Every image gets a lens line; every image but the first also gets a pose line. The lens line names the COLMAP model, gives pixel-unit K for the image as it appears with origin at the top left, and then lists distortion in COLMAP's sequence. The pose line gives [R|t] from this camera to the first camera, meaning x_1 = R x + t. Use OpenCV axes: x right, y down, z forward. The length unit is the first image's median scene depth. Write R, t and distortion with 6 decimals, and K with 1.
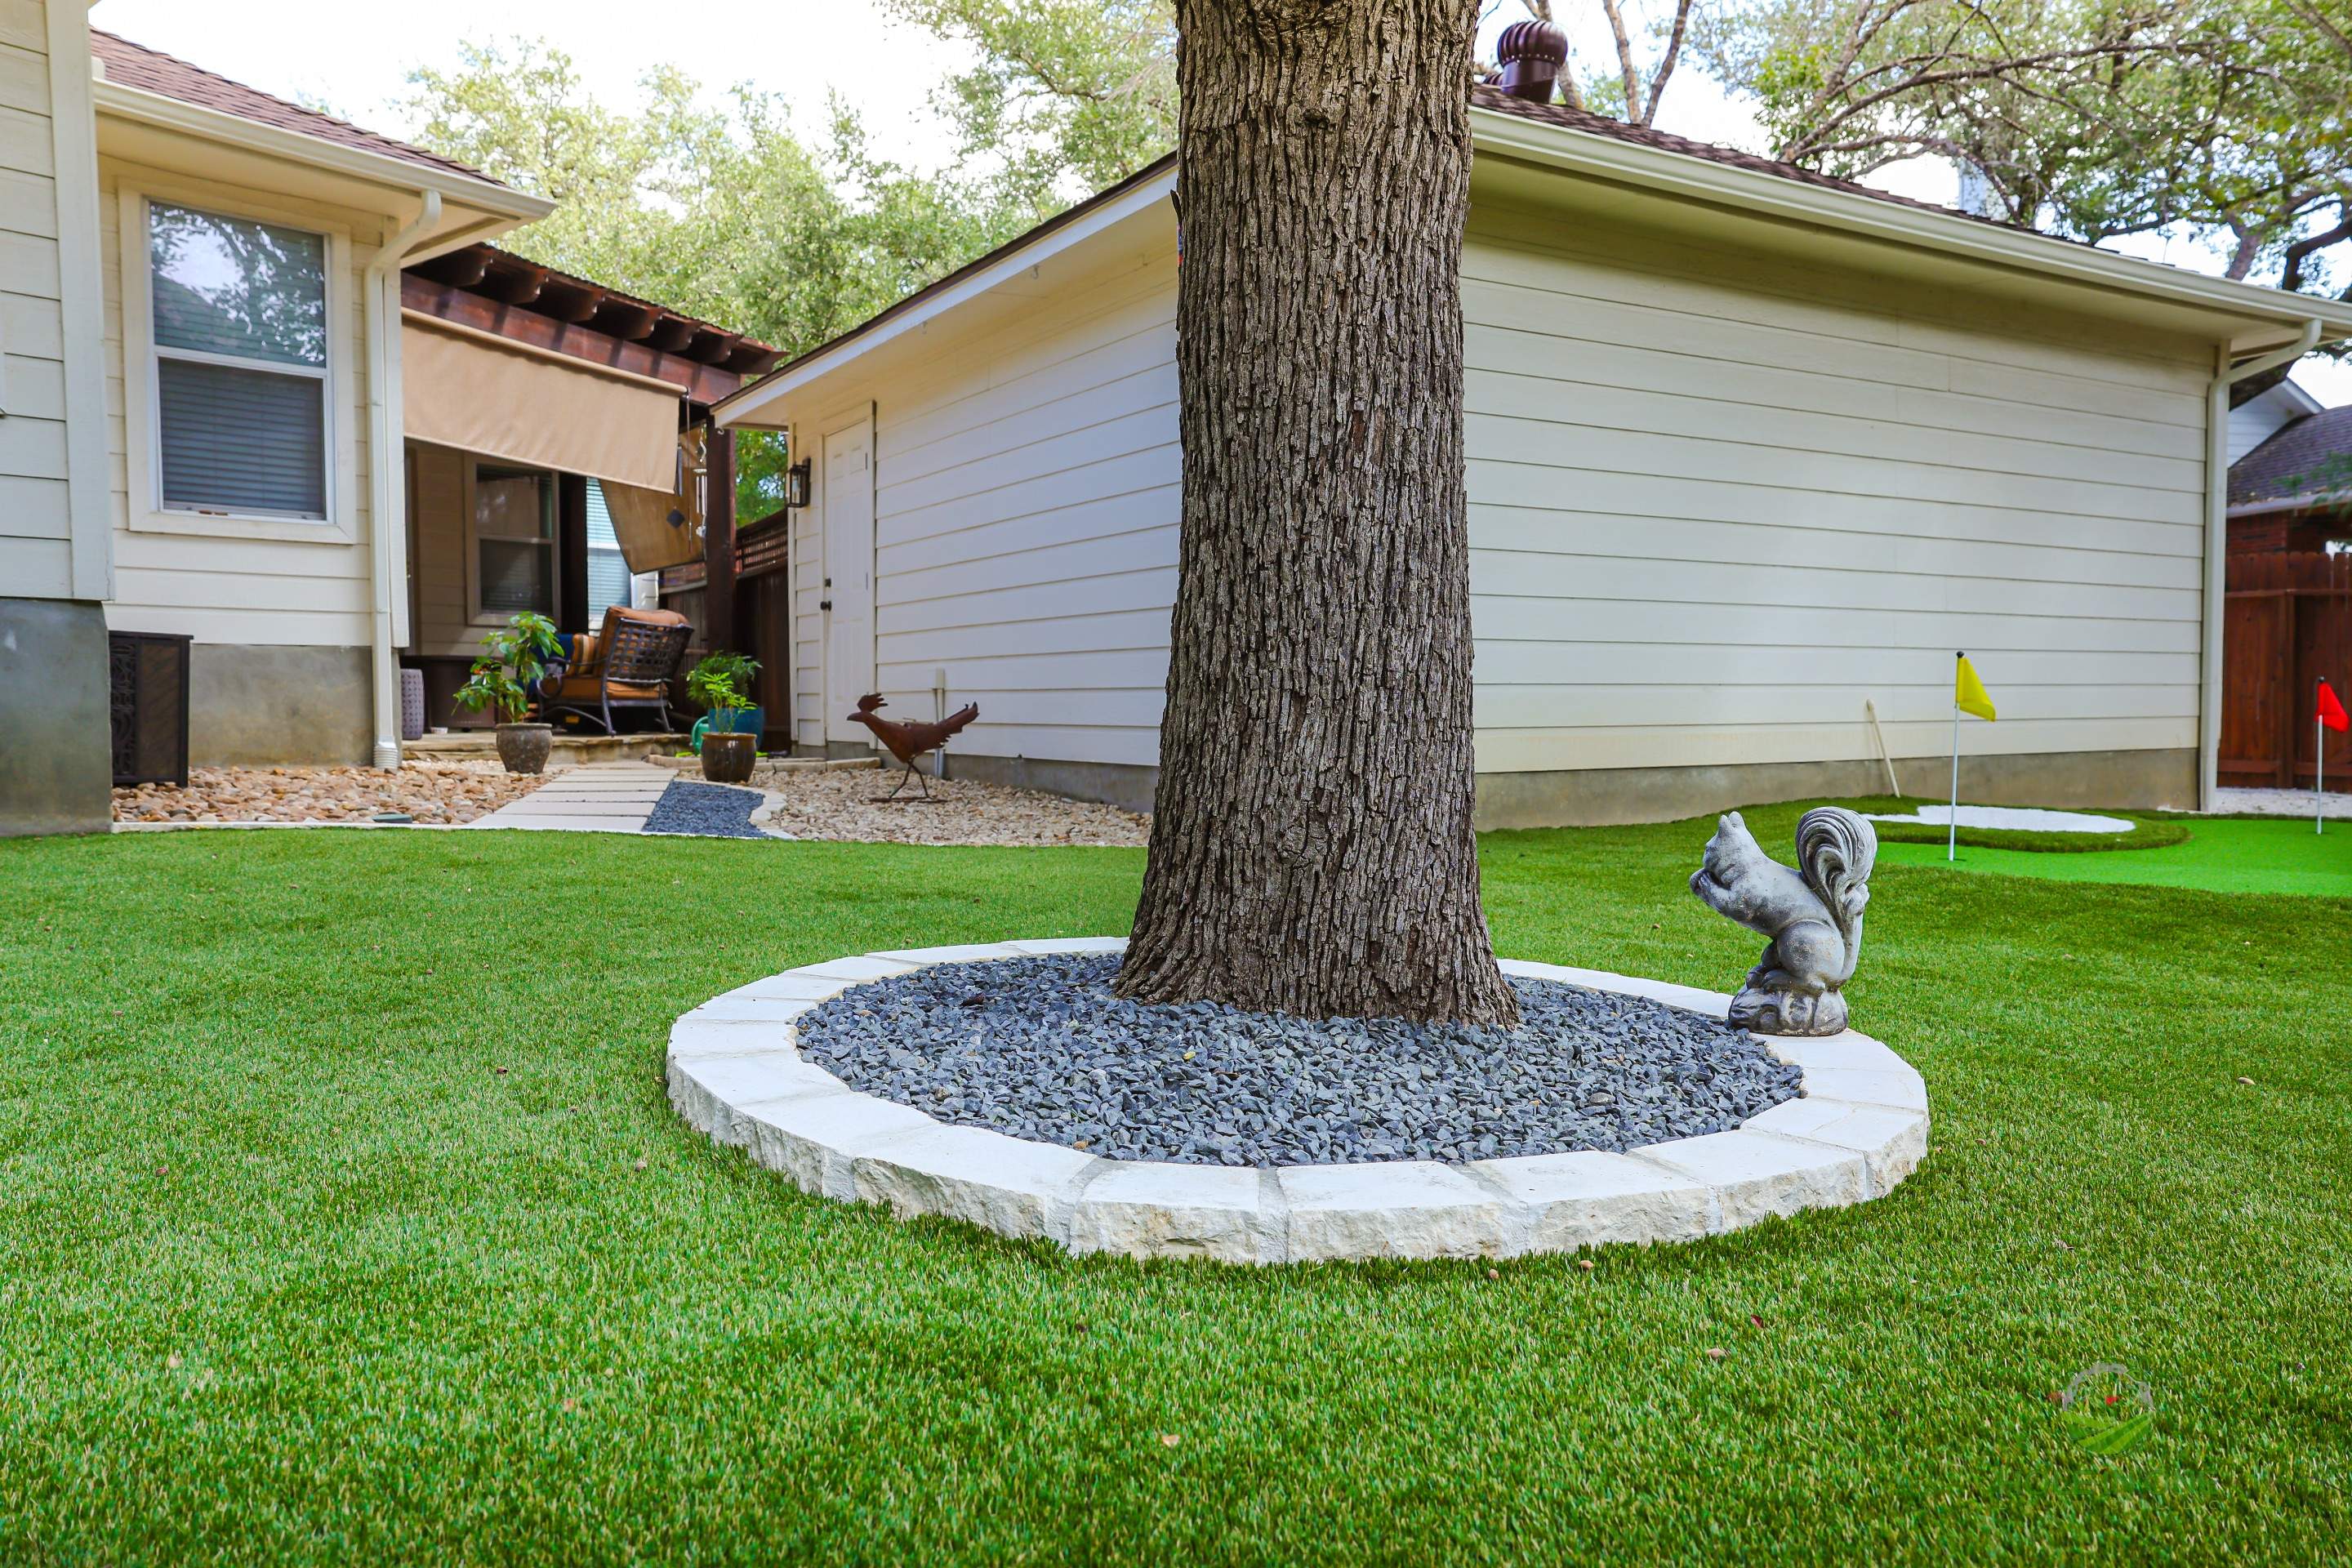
lens RADIAL K [[1727.9, 0, 1176.0], [0, 1727.9, 784.0], [0, 0, 1]] dist [-0.101185, 0.150427]
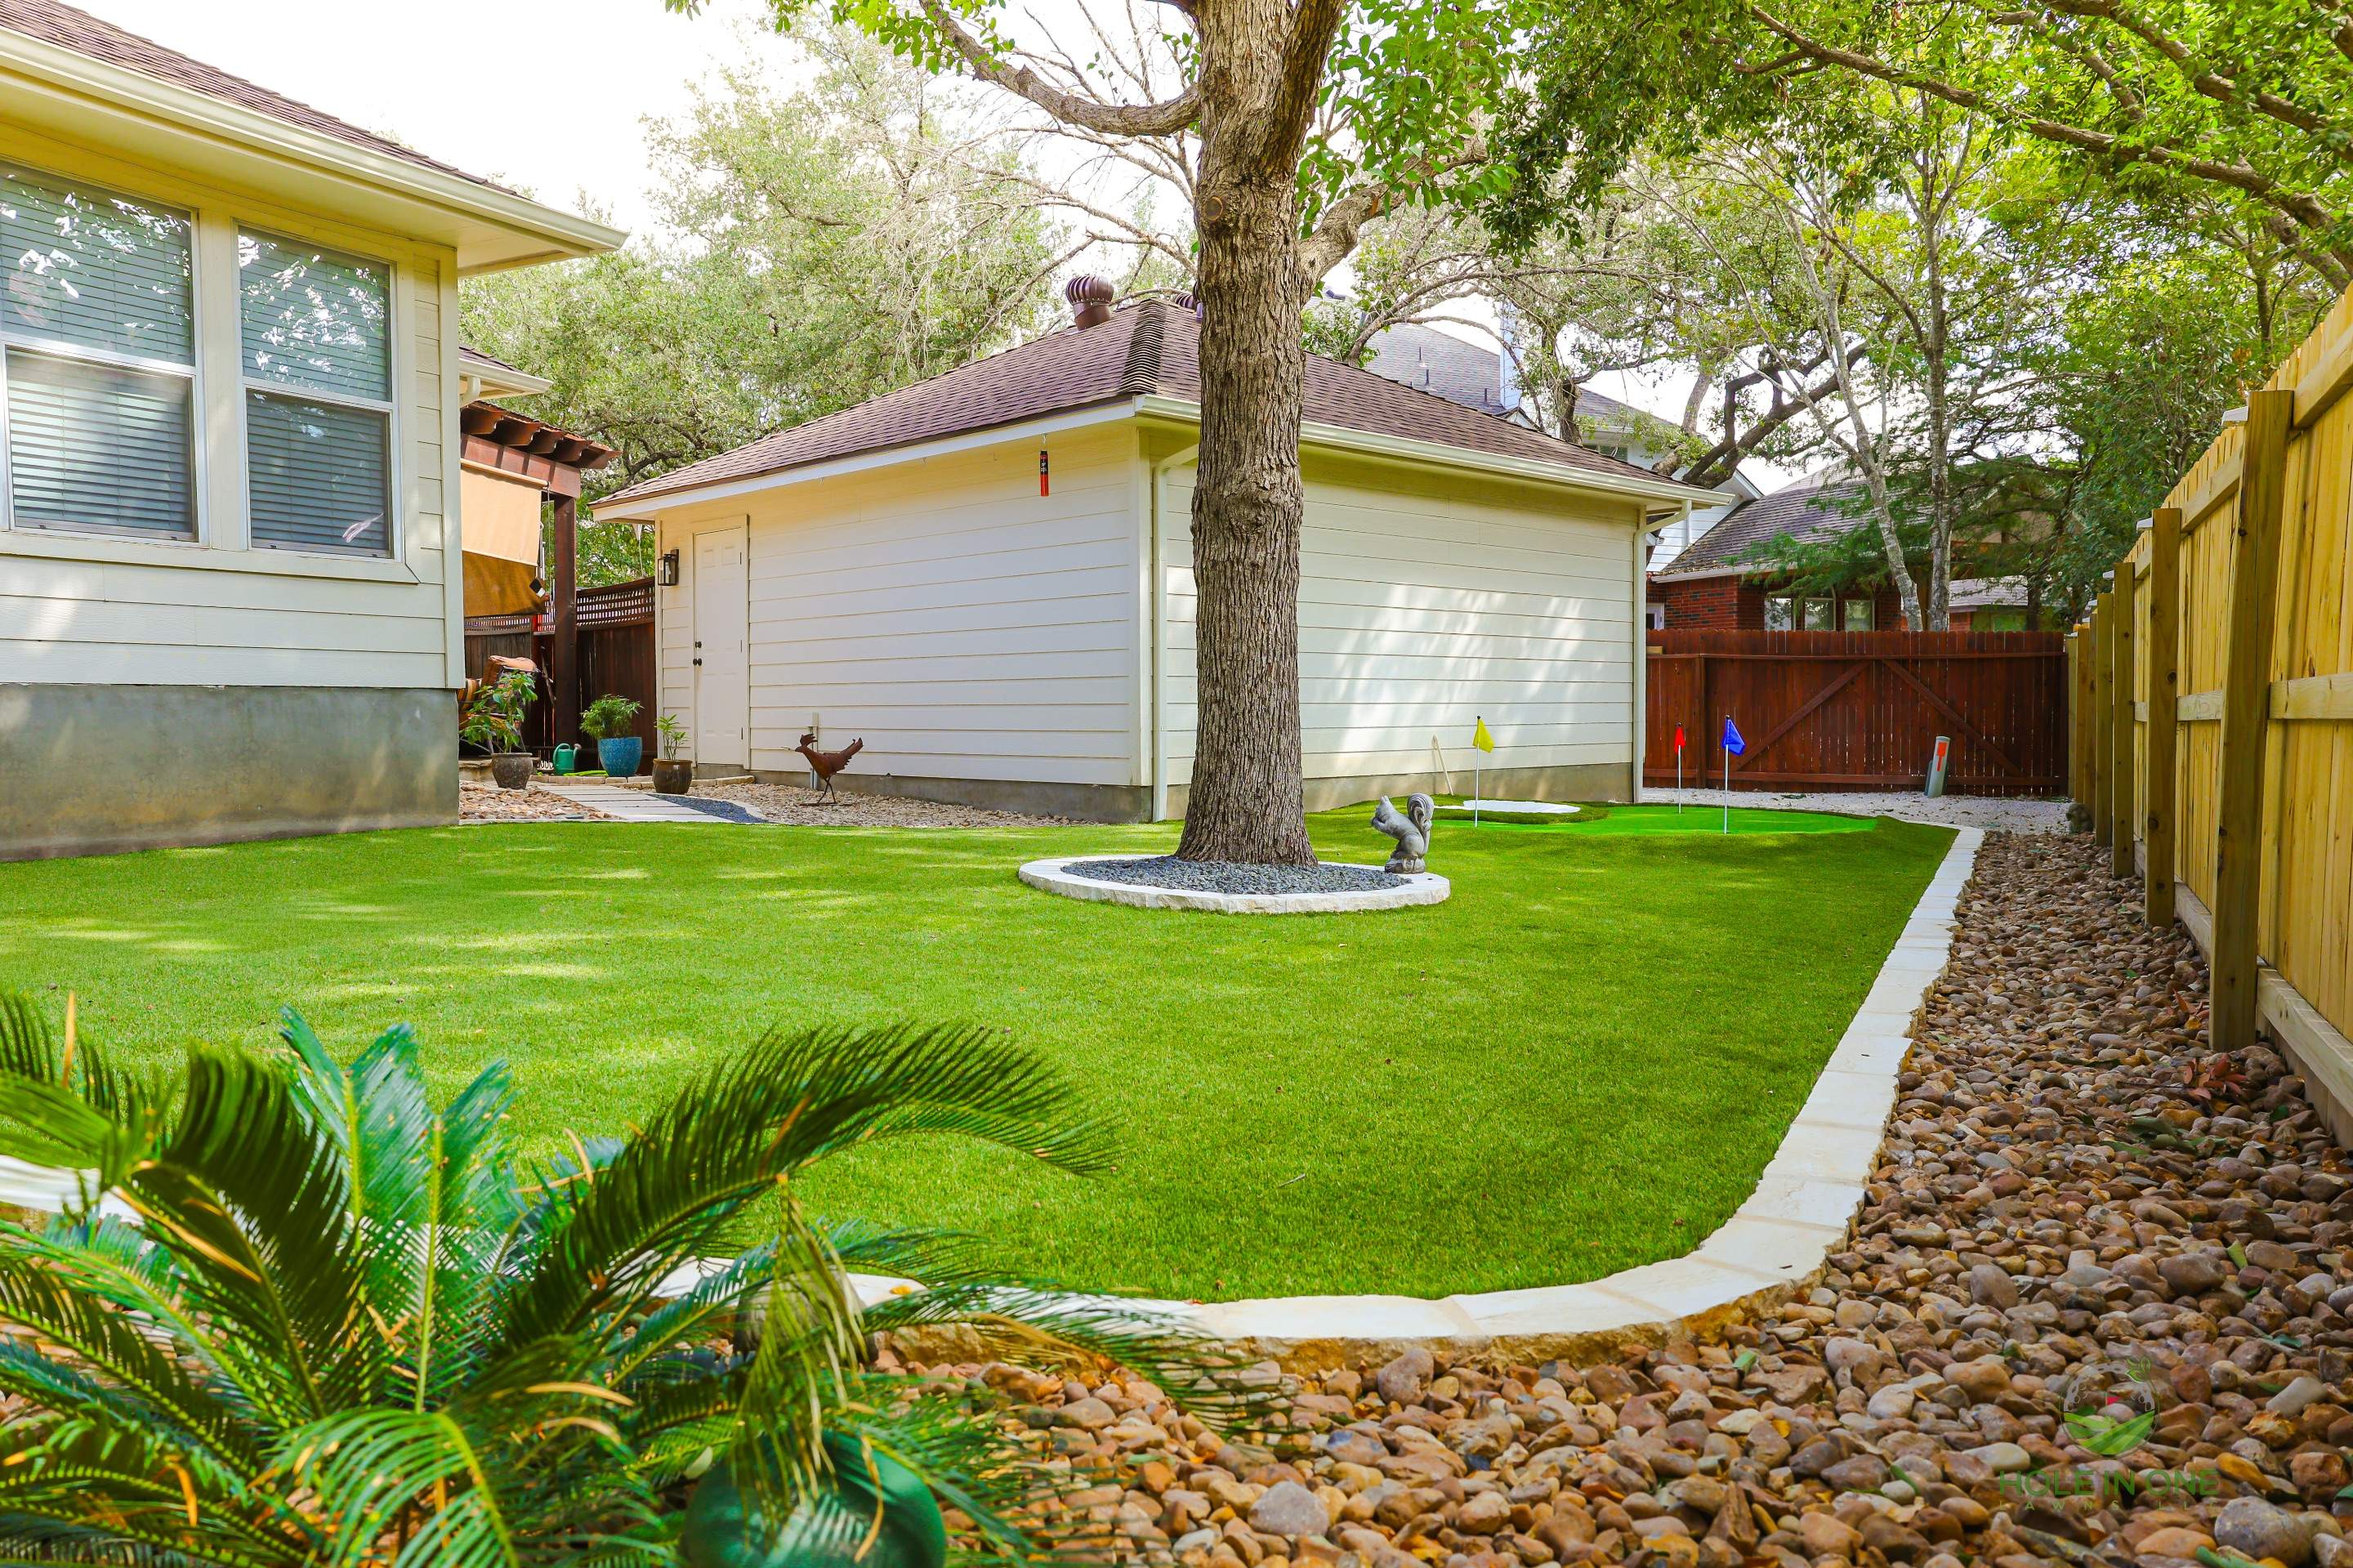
lens RADIAL K [[1701.1, 0, 1176.5], [0, 1701.1, 784.0], [0, 0, 1]] dist [-0.000875, -0.001311]
pose [[0.972739, -0.009018, 0.231729, -0.205297], [0.010496, 0.999932, -0.005144, 0.002505], [-0.231667, 0.007436, 0.972767, -0.513018]]
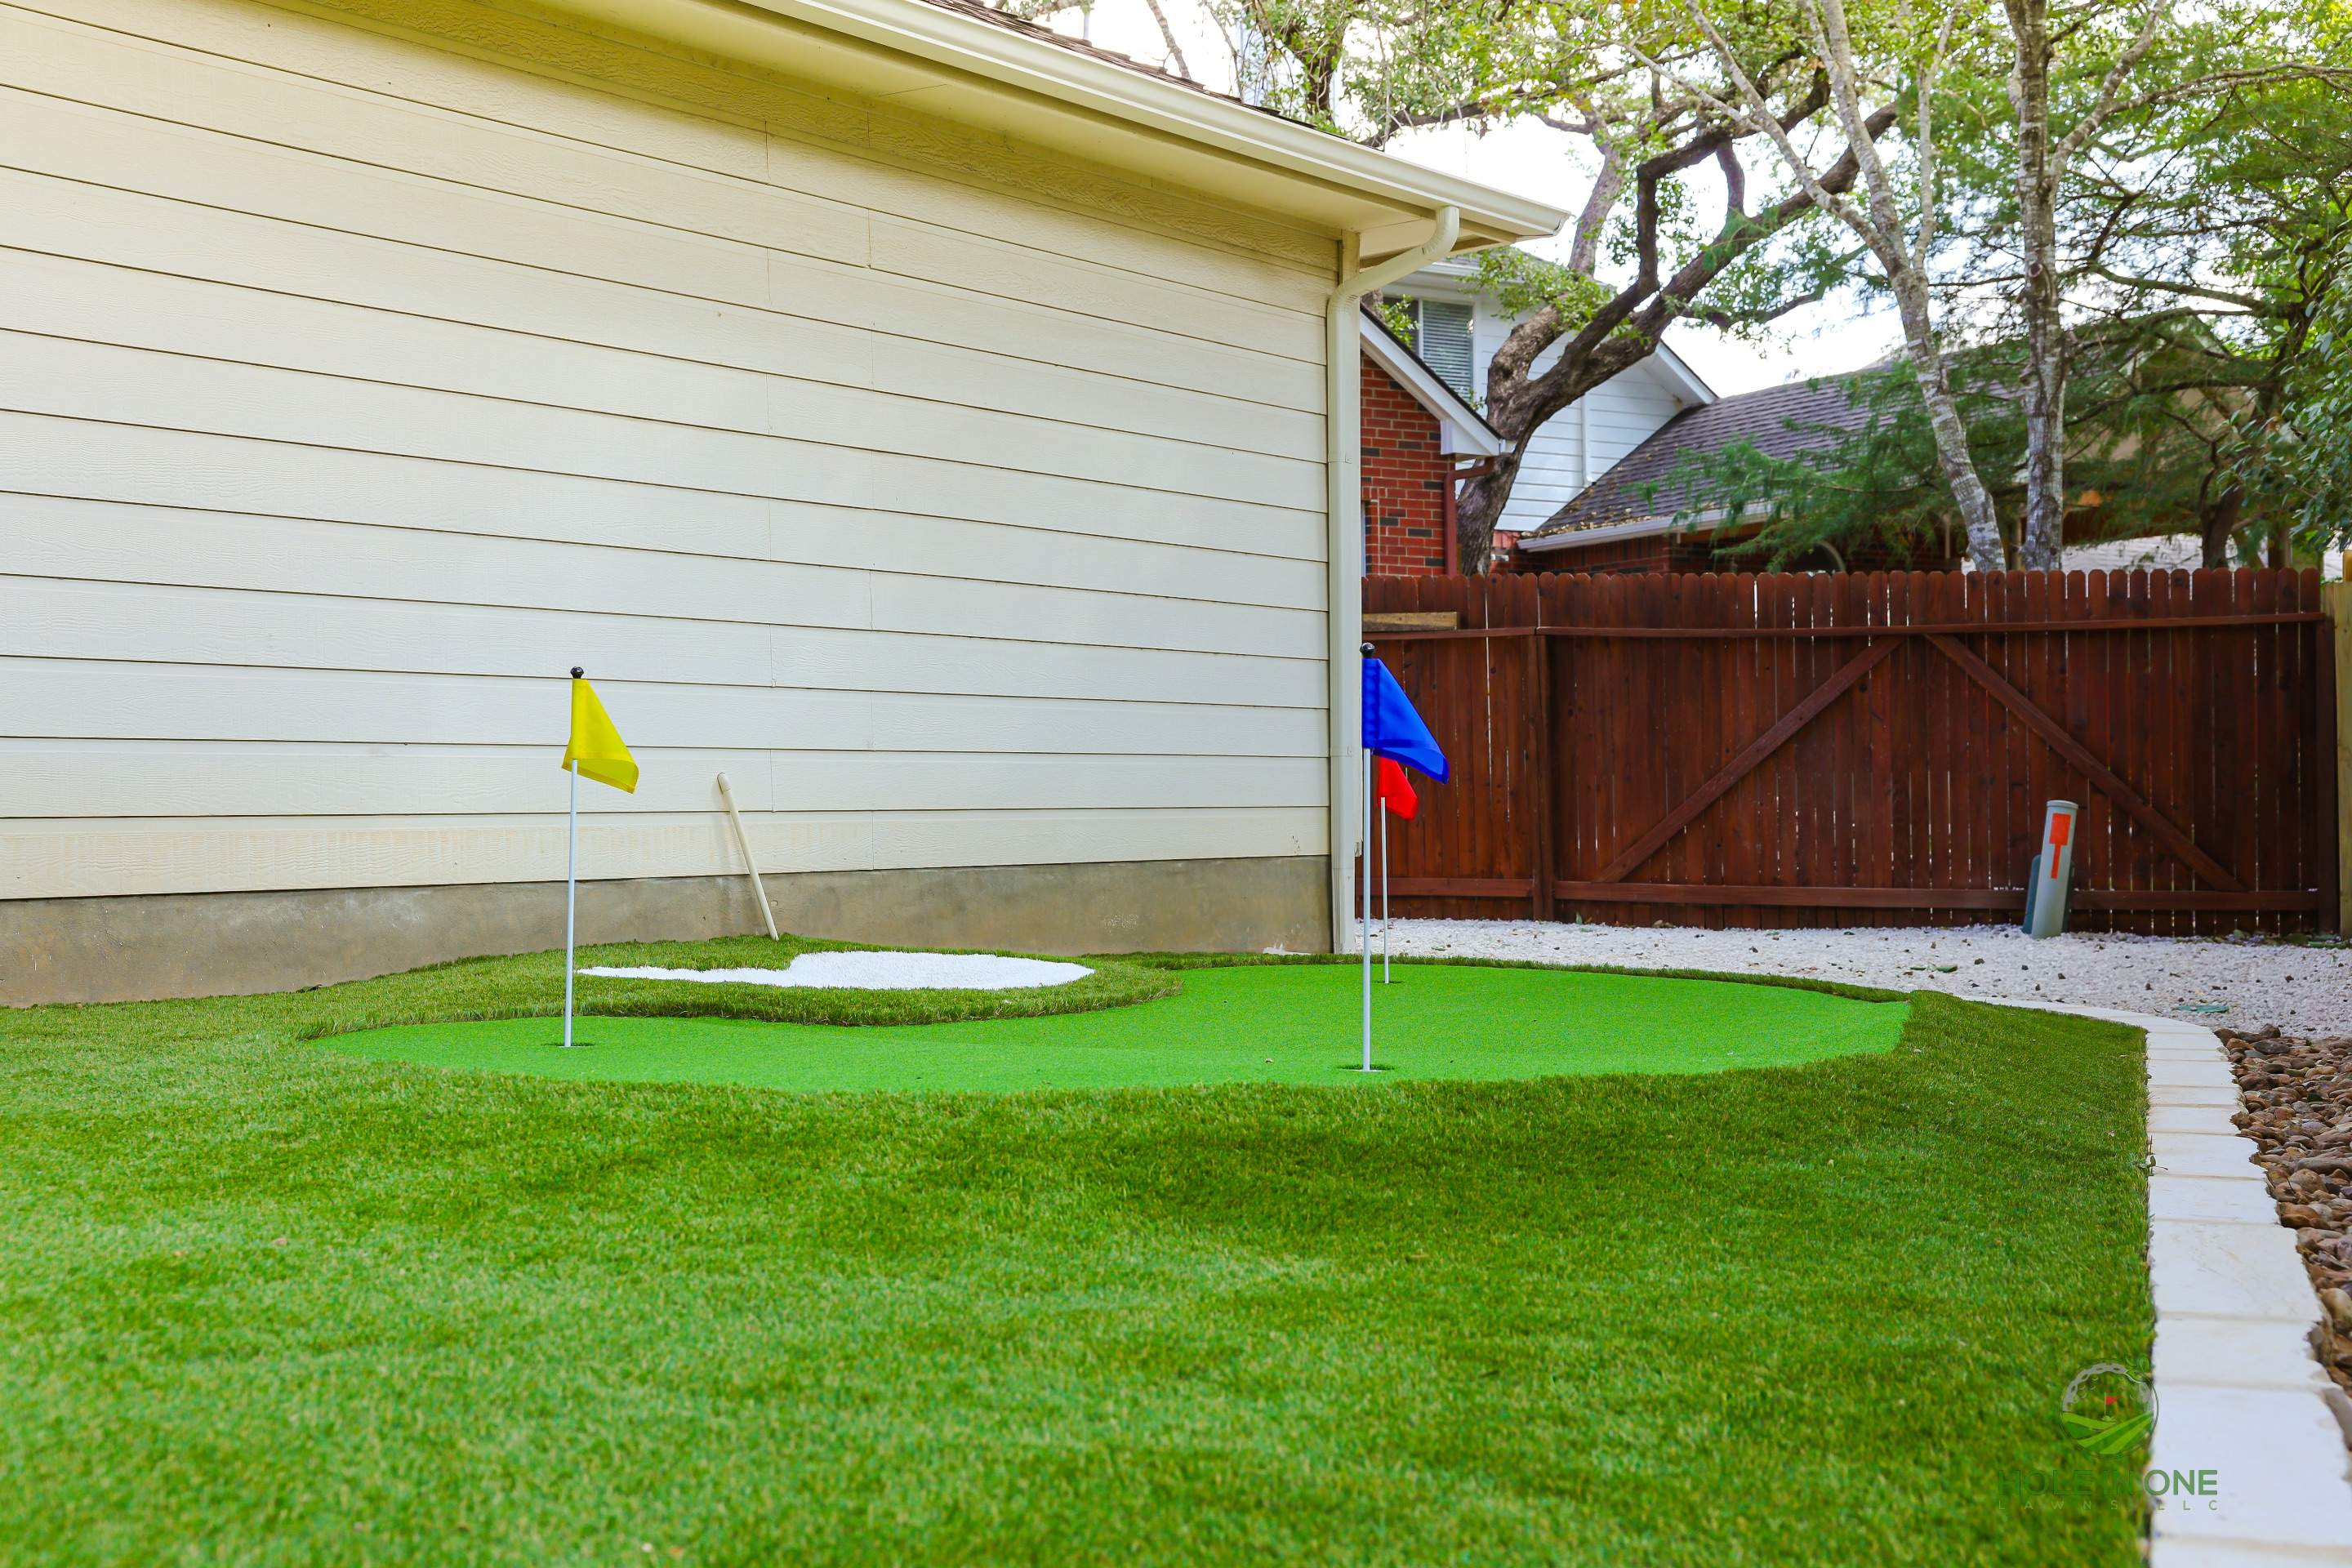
lens RADIAL K [[2630.0, 0, 1096.6], [0, 2630.0, 788.6], [0, 0, 1]] dist [0.094704, 0.019634]
pose [[0.949231, 0.001518, 0.314576, 0.240225], [0.016441, 0.998382, -0.054428, 0.007454], [-0.314149, 0.056837, 0.947671, 0.092413]]
